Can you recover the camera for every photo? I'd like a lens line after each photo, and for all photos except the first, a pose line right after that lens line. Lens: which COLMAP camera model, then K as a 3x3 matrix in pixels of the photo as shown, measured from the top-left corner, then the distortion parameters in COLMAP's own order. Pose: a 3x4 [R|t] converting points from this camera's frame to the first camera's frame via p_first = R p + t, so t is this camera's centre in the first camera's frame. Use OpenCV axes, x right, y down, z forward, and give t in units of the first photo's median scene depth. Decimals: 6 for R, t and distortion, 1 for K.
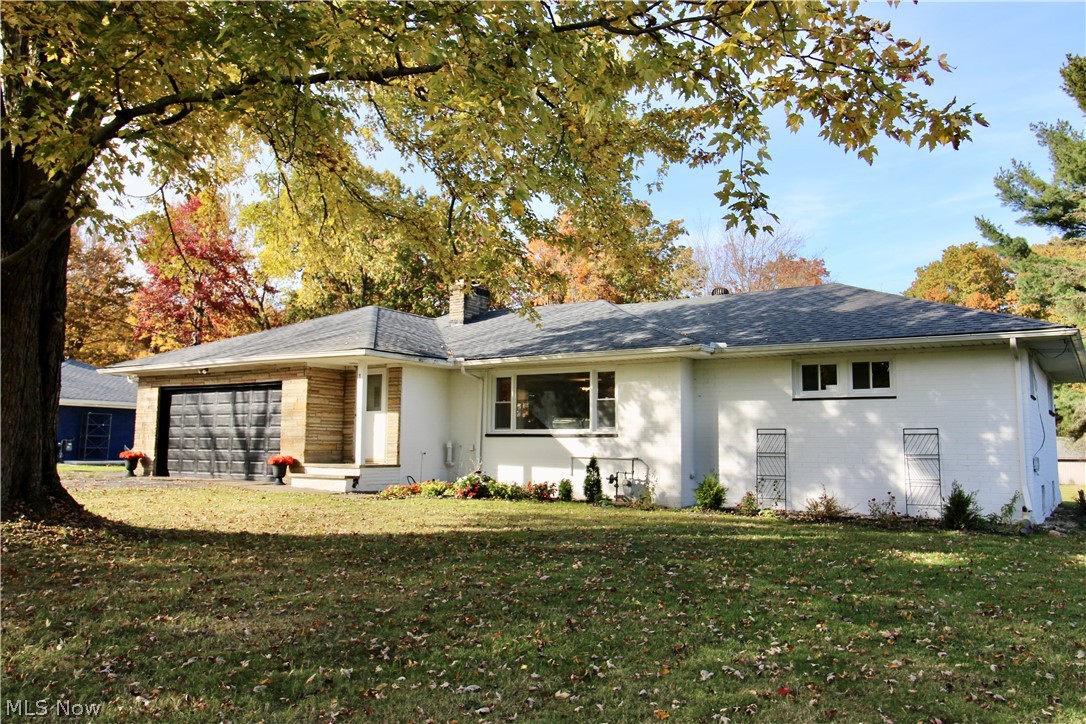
lens RADIAL K [[879.2, 0, 543.0], [0, 879.2, 362.0], [0, 0, 1]] dist [0.031141, -0.005530]
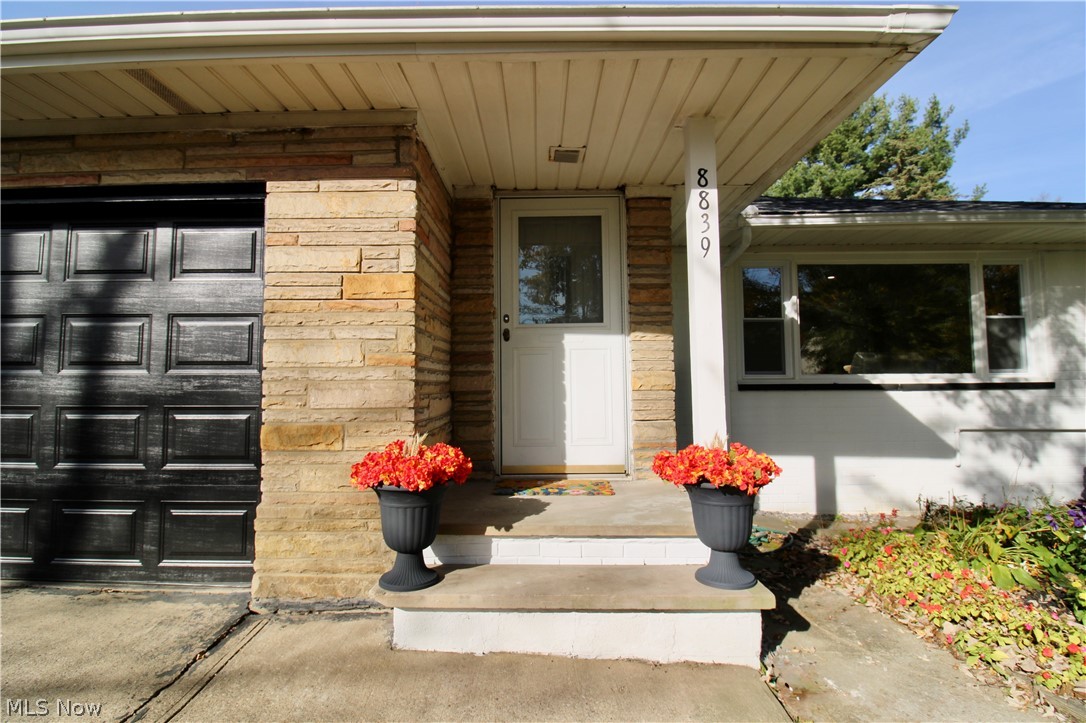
lens RADIAL K [[525.7, 0, 543.0], [0, 525.7, 361.5], [0, 0, 1]] dist [0.000197, 0.000026]
pose [[0.827637, 0.005187, 0.561240, -0.312842], [-0.042415, 0.997676, 0.053327, 0.059626], [-0.559659, -0.067941, 0.825933, 0.835500]]
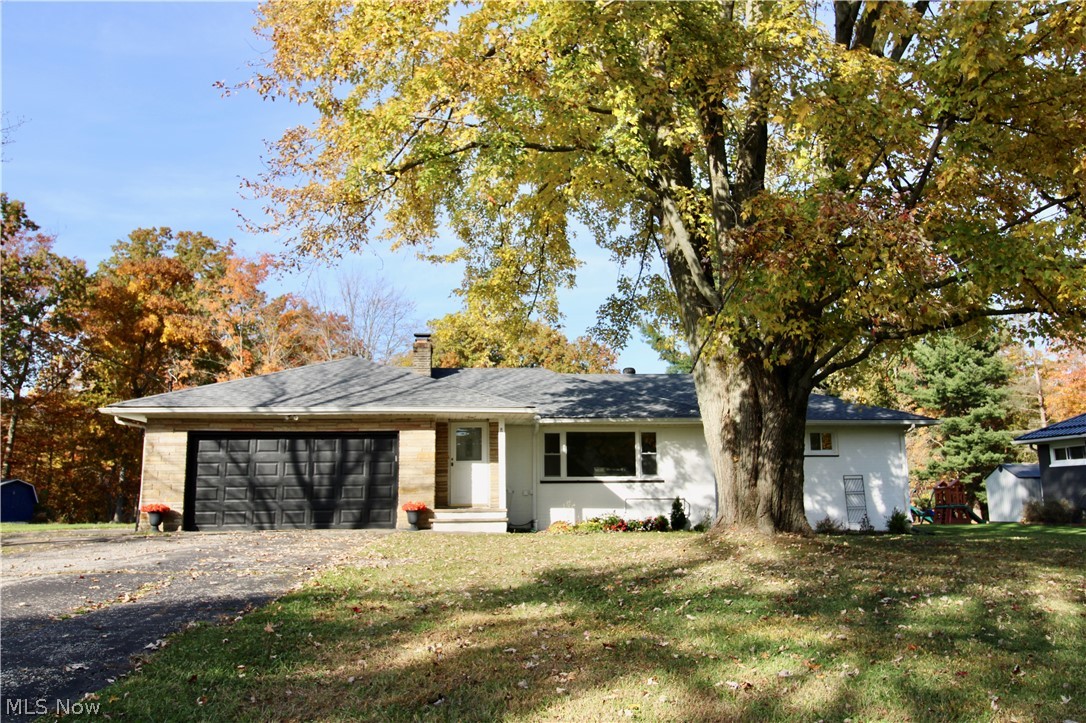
lens RADIAL K [[879.2, 0, 543.0], [0, 879.2, 361.5], [0, 0, 1]] dist [0.031141, -0.005530]
pose [[0.764151, 0.079162, 0.640161, -0.840046], [-0.047183, 0.996642, -0.066922, 0.000940], [-0.643309, 0.020934, 0.765320, 0.091310]]
